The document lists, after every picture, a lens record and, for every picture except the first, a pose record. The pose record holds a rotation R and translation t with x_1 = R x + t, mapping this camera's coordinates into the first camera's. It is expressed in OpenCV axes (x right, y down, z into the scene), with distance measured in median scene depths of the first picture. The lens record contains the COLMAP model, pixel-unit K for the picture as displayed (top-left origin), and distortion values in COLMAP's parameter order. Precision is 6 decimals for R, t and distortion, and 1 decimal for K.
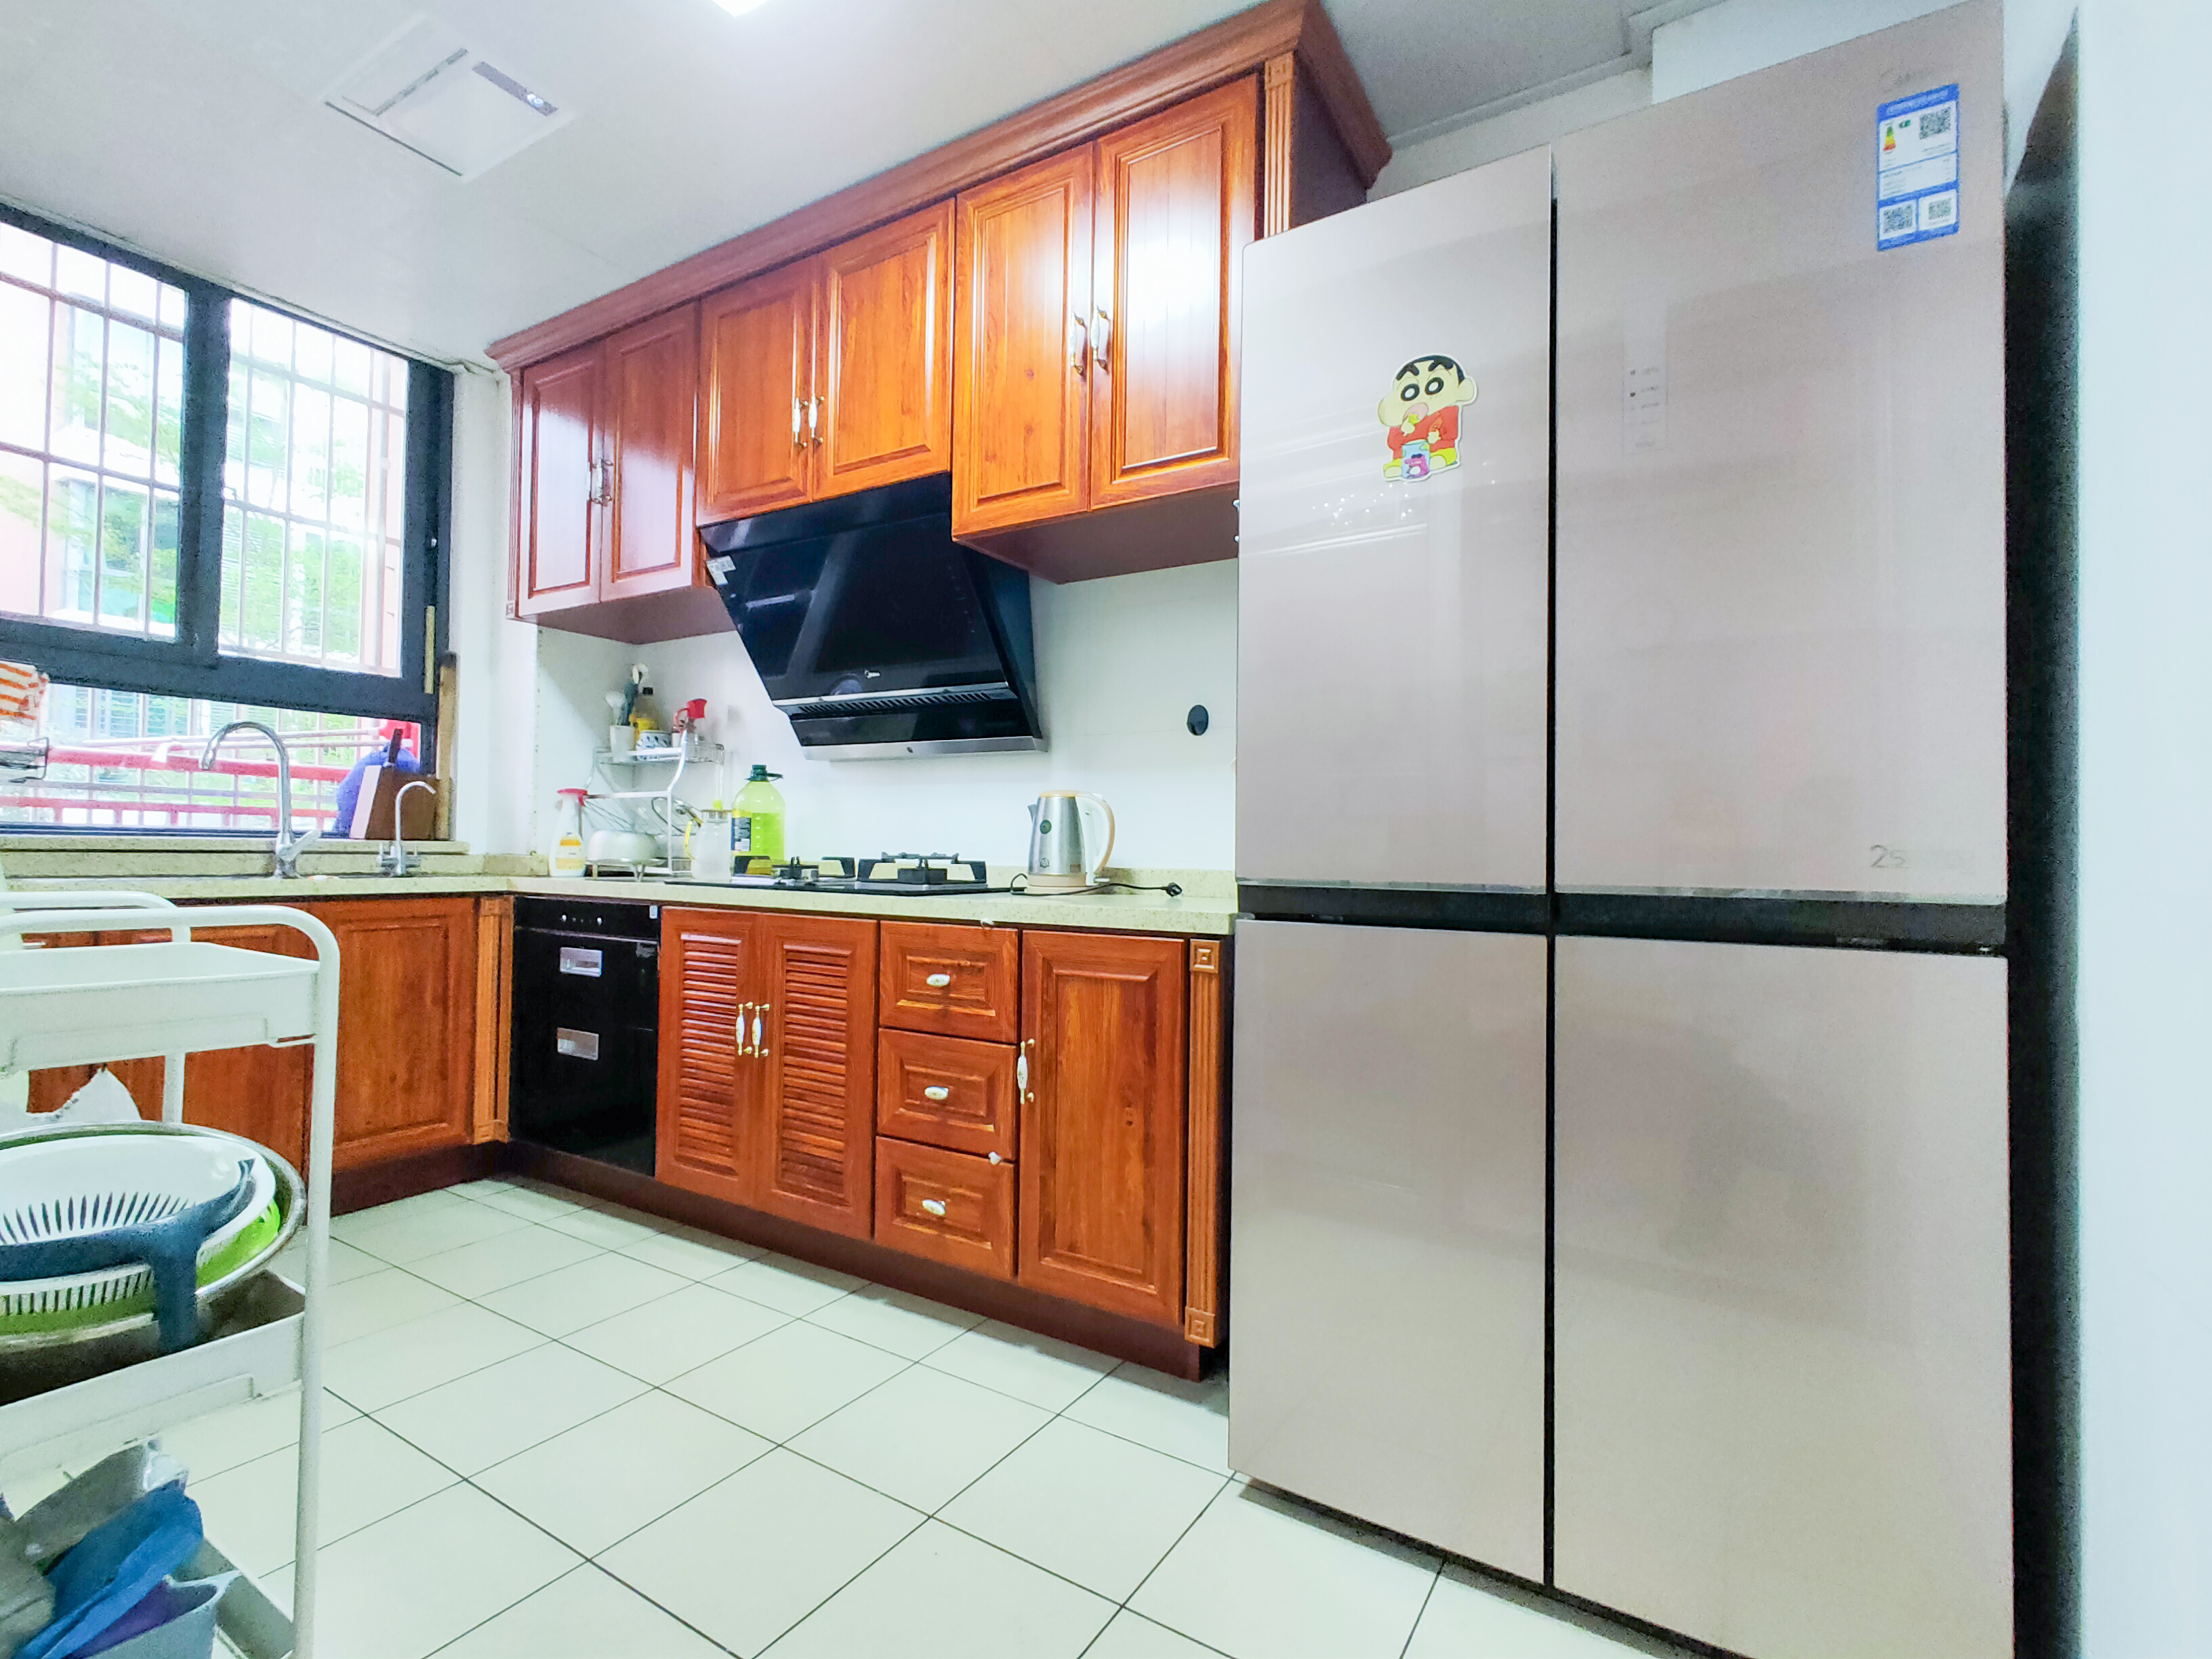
lens RADIAL K [[1024.6, 0, 1107.3], [0, 1024.6, 832.2], [0, 0, 1]] dist [0.000005, 0.000119]
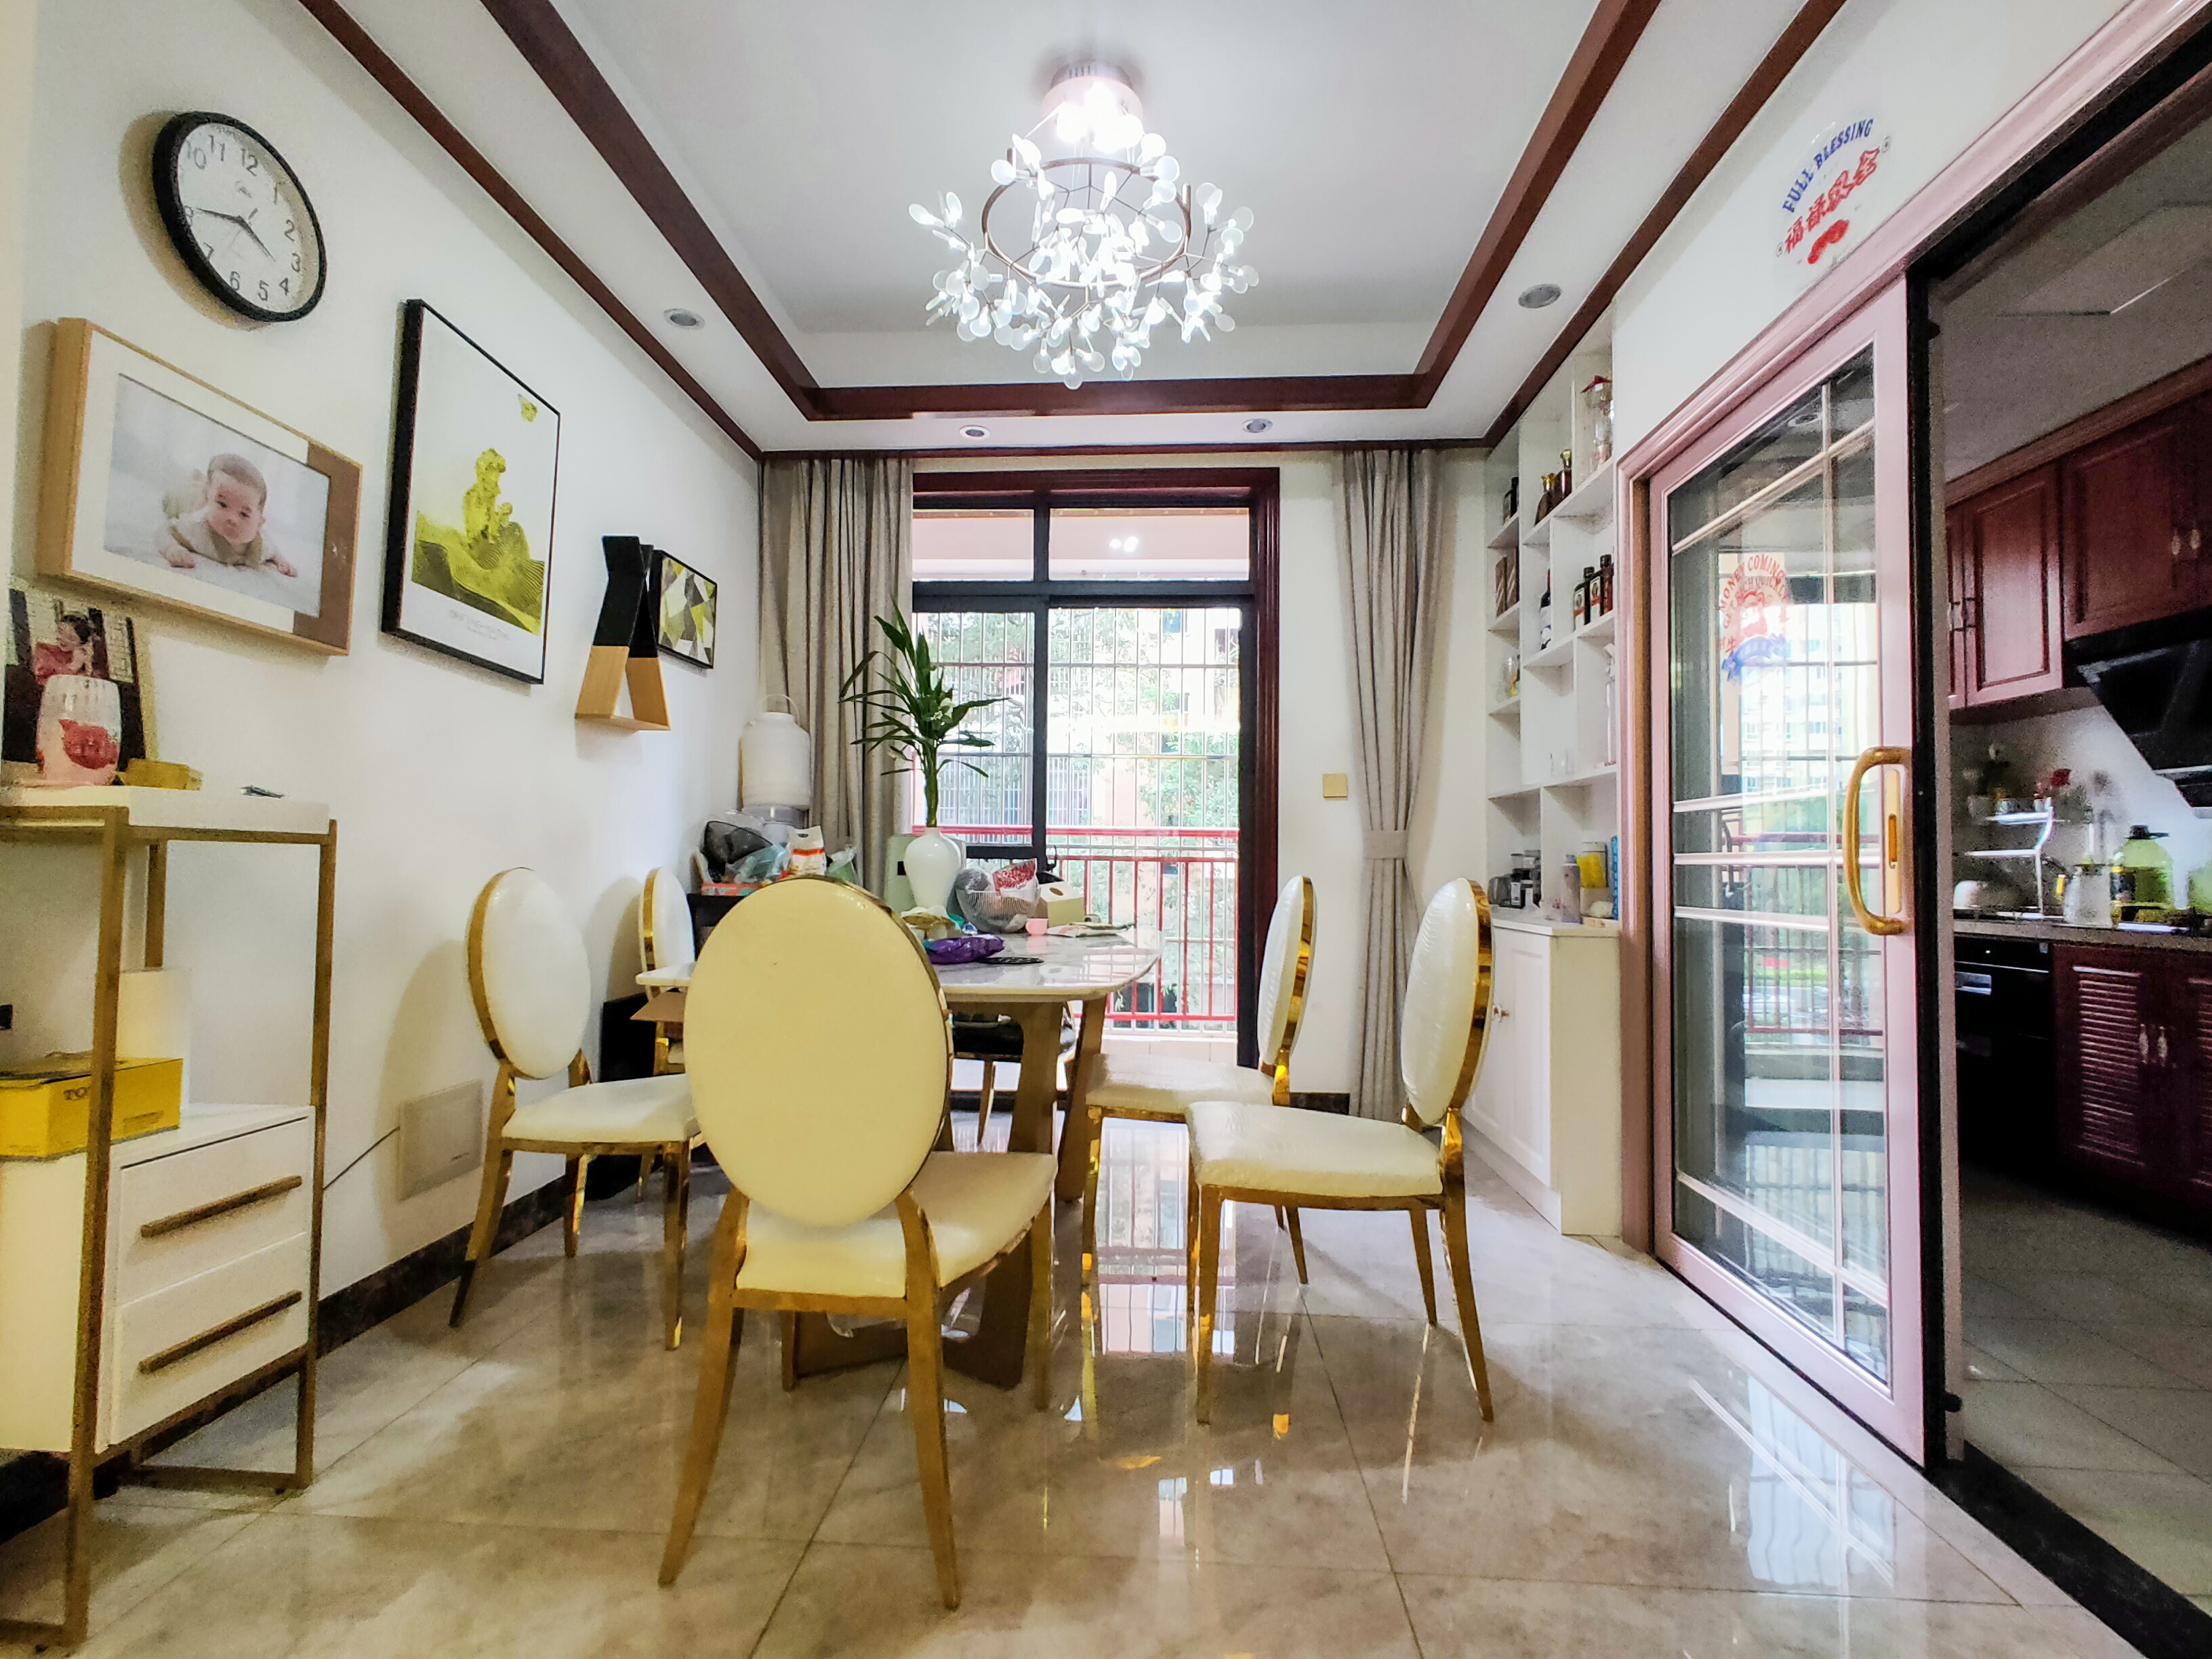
lens RADIAL K [[1024.6, 0, 1096.9], [0, 1024.6, 827.0], [0, 0, 1]] dist [0.000005, 0.000119]
pose [[0.463971, -0.042187, -0.884845, 0.133674], [0.007019, 0.999009, -0.043949, -0.022929], [0.885822, 0.014180, 0.463808, -0.568354]]
